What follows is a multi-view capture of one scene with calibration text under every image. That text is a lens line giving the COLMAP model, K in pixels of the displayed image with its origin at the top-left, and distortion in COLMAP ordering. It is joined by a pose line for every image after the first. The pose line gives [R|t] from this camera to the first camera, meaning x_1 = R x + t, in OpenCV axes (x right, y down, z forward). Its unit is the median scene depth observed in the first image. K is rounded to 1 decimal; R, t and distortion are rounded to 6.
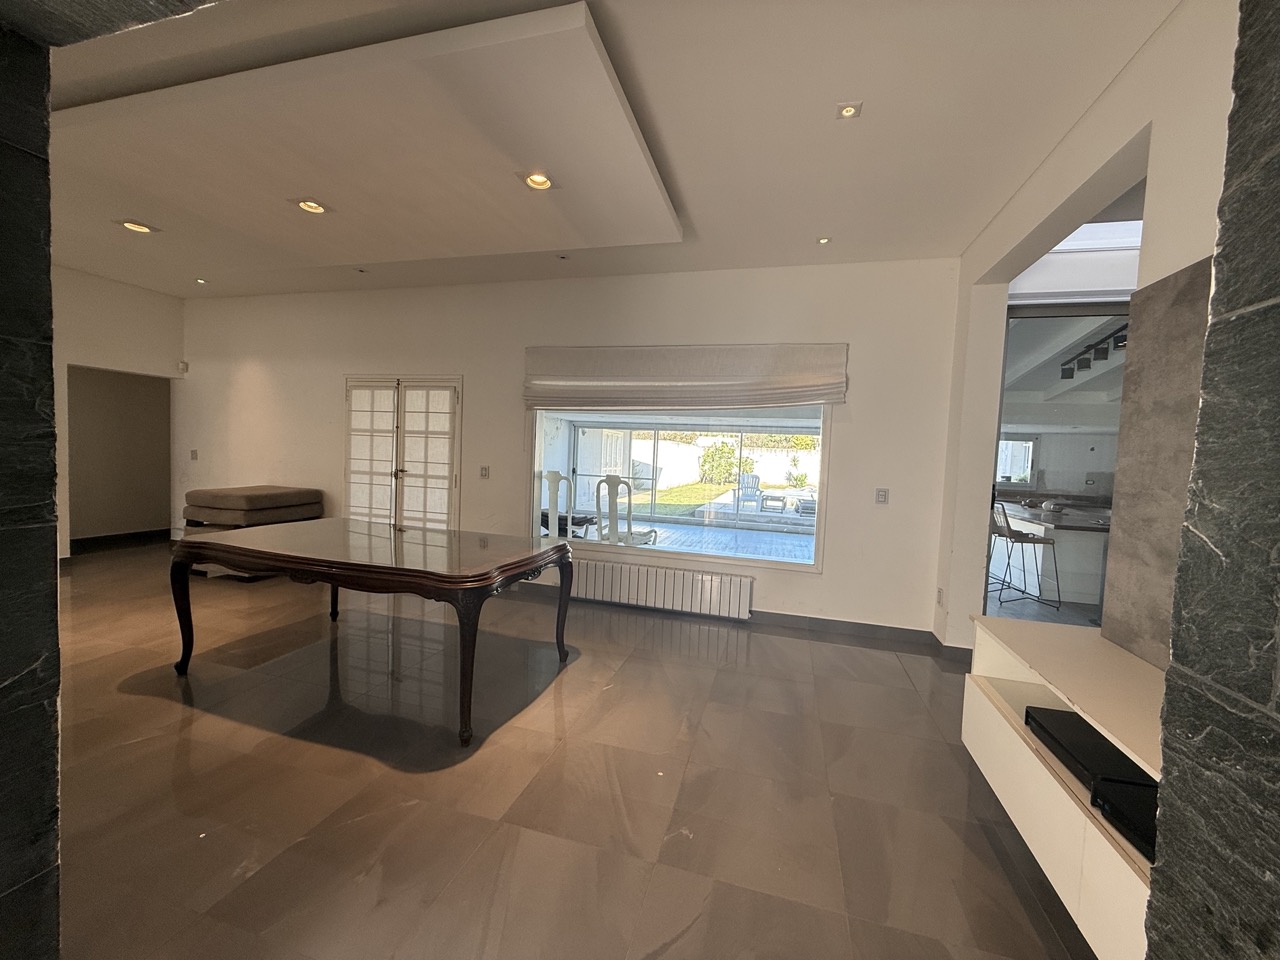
lens RADIAL K [[507.7, 0, 640.0], [0, 507.7, 480.0], [0, 0, 1]] dist [-0.000760, -0.000200]
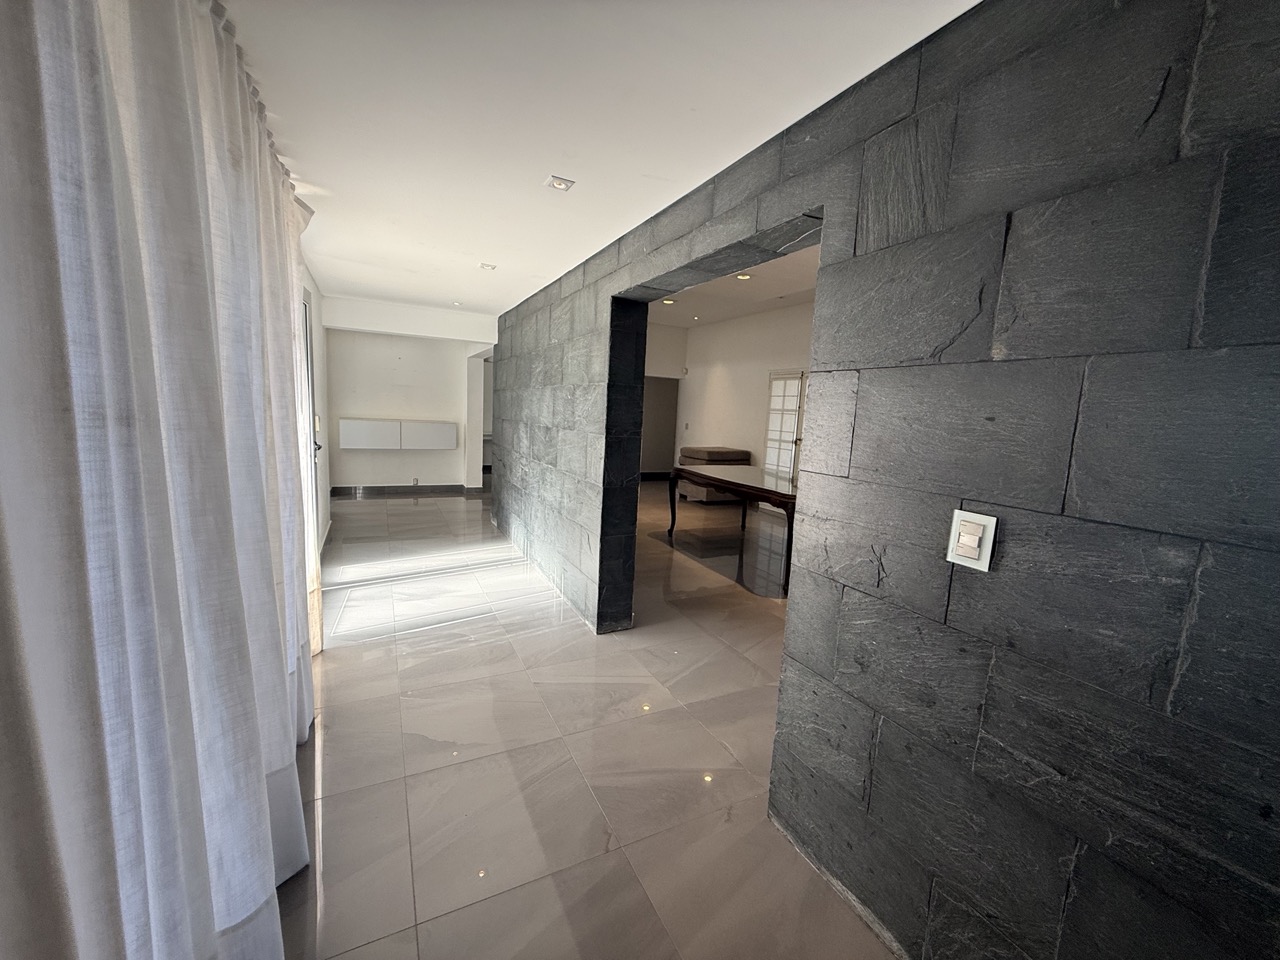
lens RADIAL K [[507.7, 0, 640.0], [0, 507.7, 480.0], [0, 0, 1]] dist [-0.000760, -0.000200]
pose [[0.678839, 0.089655, -0.728793, 0.233370], [-0.058244, 0.995965, 0.068270, 0.020908], [0.731974, -0.003896, 0.681322, -0.229773]]
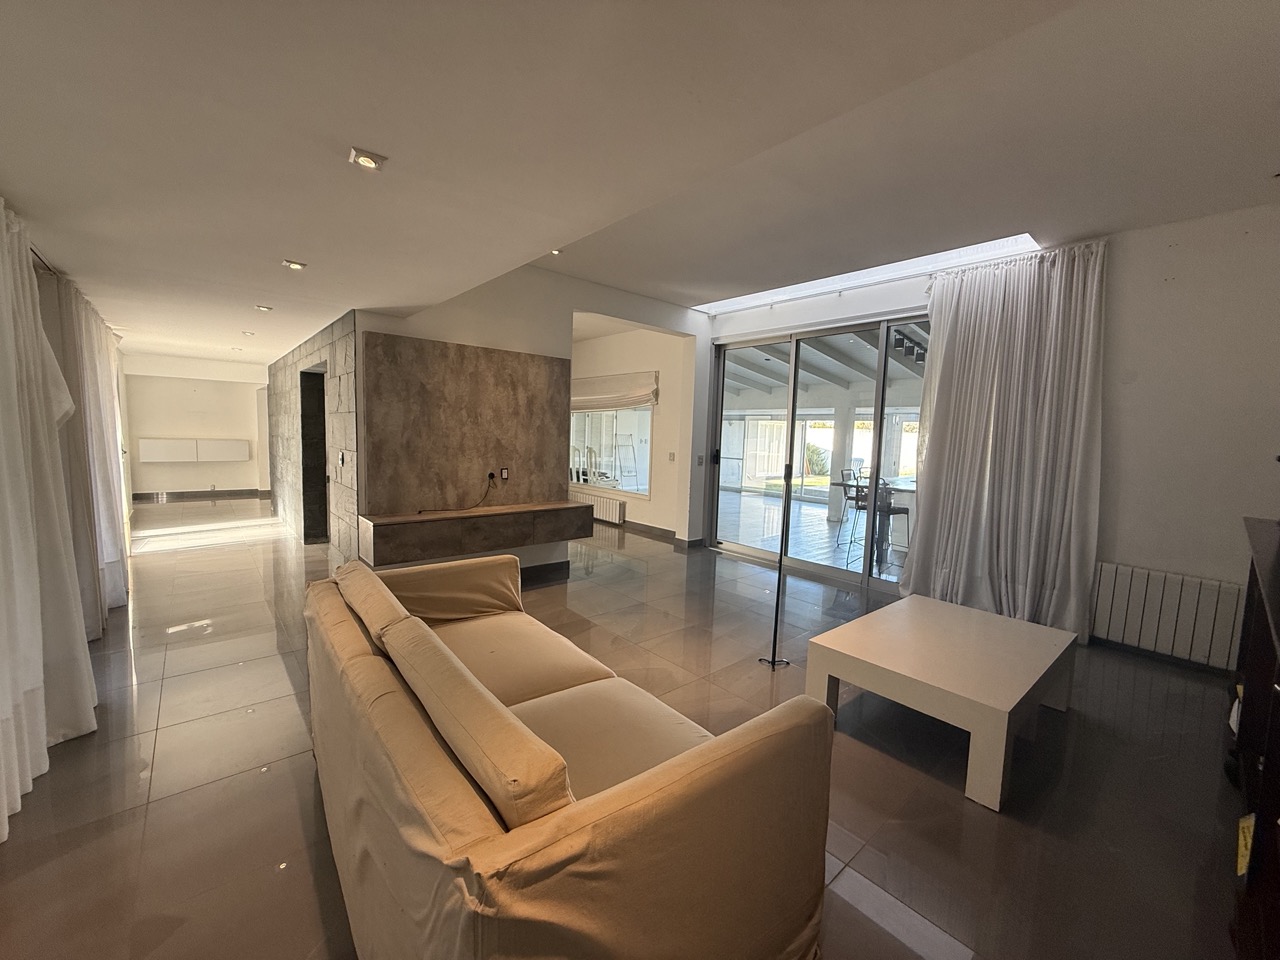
lens RADIAL K [[511.9, 0, 640.0], [0, 511.9, 480.0], [0, 0, 1]] dist [-0.000137, -0.000067]
pose [[0.835242, 0.032445, -0.548925, 1.020953], [-0.022296, 0.999435, 0.025148, 0.054083], [0.549430, -0.008766, 0.835493, -0.402548]]
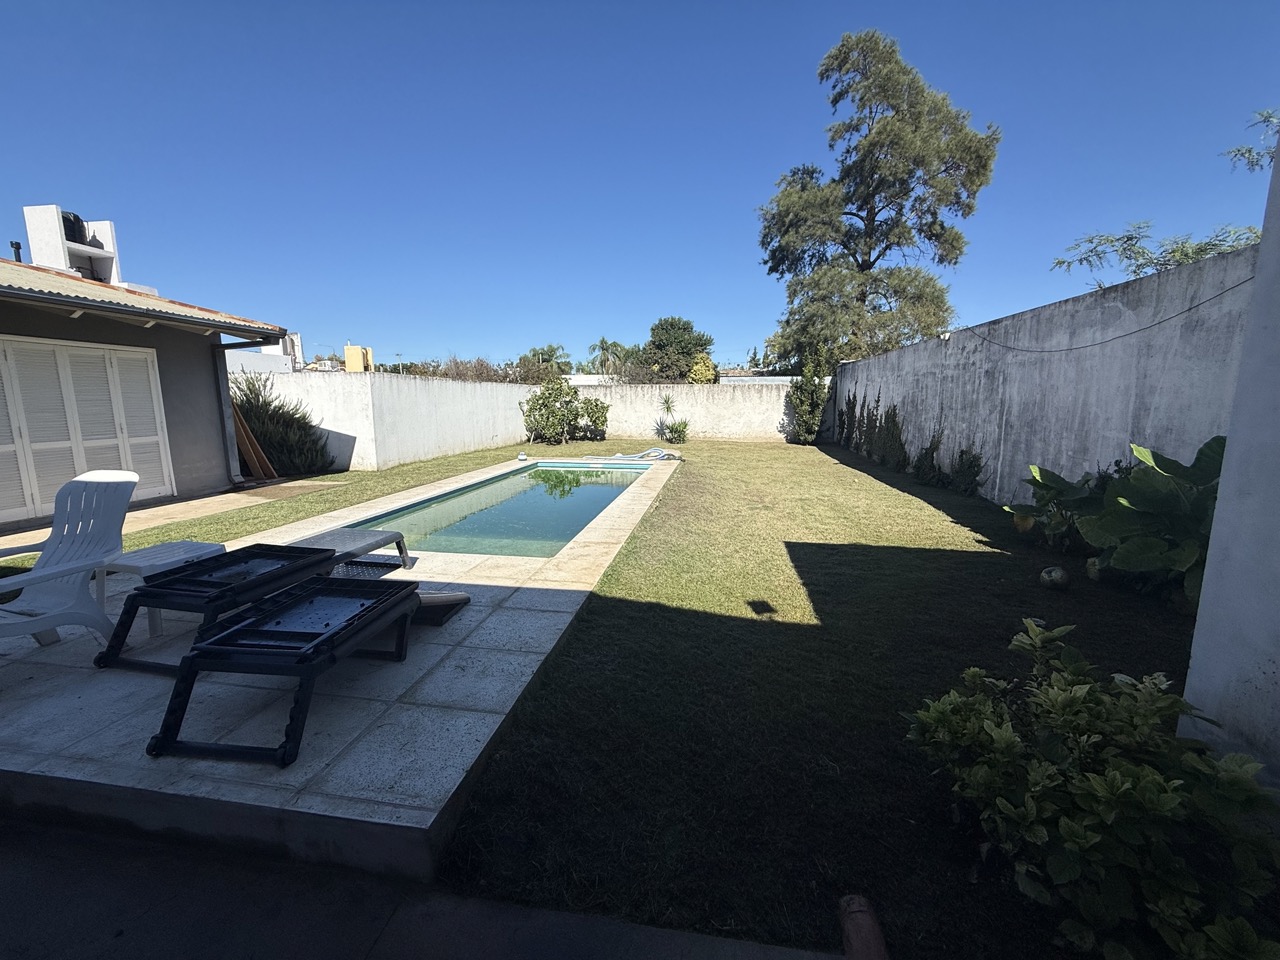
lens RADIAL K [[507.7, 0, 640.0], [0, 507.7, 480.0], [0, 0, 1]] dist [-0.000760, -0.000200]
pose [[0.991270, -0.062244, 0.116228, 0.844106], [0.050016, 0.993181, 0.105311, -0.042312], [-0.121990, -0.098578, 0.987624, 1.564781]]
